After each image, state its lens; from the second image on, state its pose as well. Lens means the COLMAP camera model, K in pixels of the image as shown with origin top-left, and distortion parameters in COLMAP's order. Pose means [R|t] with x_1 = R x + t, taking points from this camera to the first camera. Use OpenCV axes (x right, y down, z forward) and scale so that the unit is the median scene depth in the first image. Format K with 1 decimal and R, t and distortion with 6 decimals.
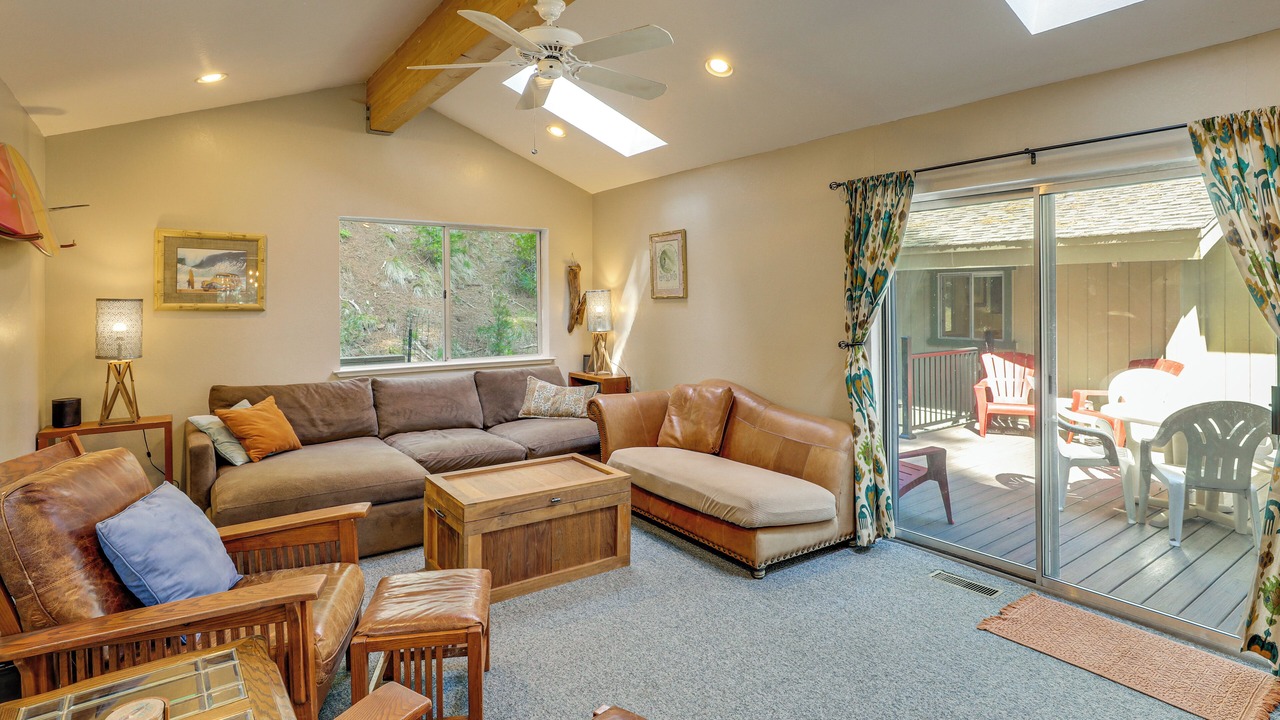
lens RADIAL K [[661.7, 0, 641.9], [0, 661.7, 309.3], [0, 0, 1]] dist [0.000149, -0.000147]
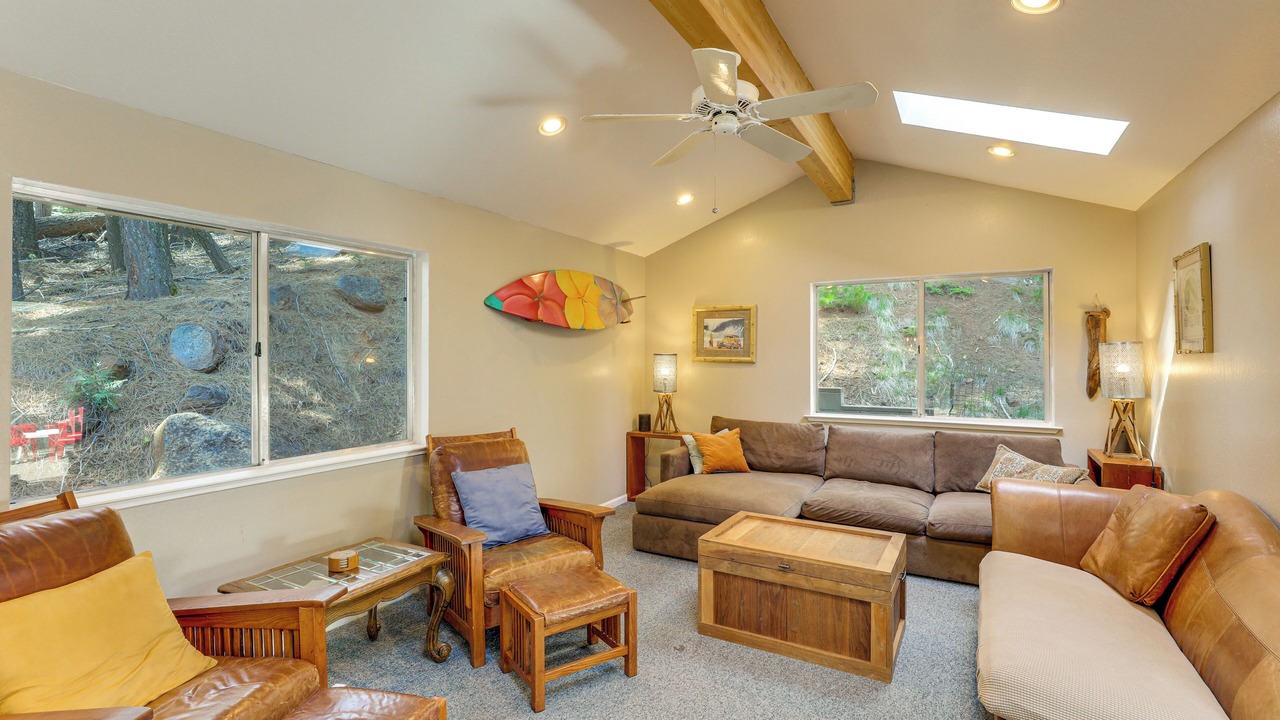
lens RADIAL K [[578.7, 0, 640.0], [0, 578.7, 360.0], [0, 0, 1]] dist [-0.018074, -0.000336]
pose [[0.417475, 0.010525, -0.908627, 0.382392], [-0.013901, 0.999890, 0.005195, -0.006792], [0.908582, 0.010462, 0.417576, 0.332047]]
